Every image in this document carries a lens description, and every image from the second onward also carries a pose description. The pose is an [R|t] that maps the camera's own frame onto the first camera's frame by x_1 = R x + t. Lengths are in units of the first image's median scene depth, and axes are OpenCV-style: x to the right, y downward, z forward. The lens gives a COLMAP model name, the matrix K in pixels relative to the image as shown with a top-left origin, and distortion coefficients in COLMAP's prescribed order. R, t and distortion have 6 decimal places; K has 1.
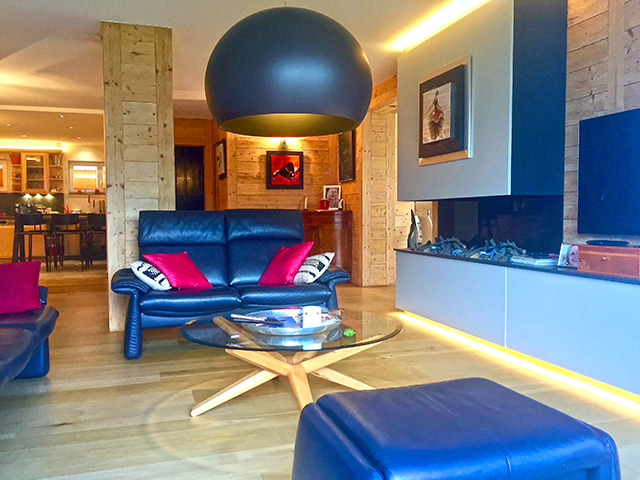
lens RADIAL K [[542.0, 0, 322.2], [0, 542.0, 236.8], [0, 0, 1]] dist [0.005177, 0.000926]
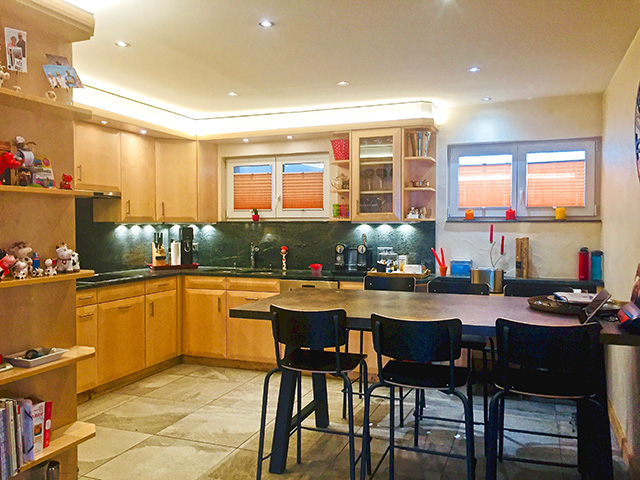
lens RADIAL K [[542.0, 0, 322.1], [0, 542.0, 238.9], [0, 0, 1]] dist [0.005177, 0.000926]
pose [[0.780917, 0.022301, -0.624237, -0.284249], [-0.025499, 0.999668, 0.003813, -0.066955], [0.624114, 0.012940, 0.781226, 0.621575]]
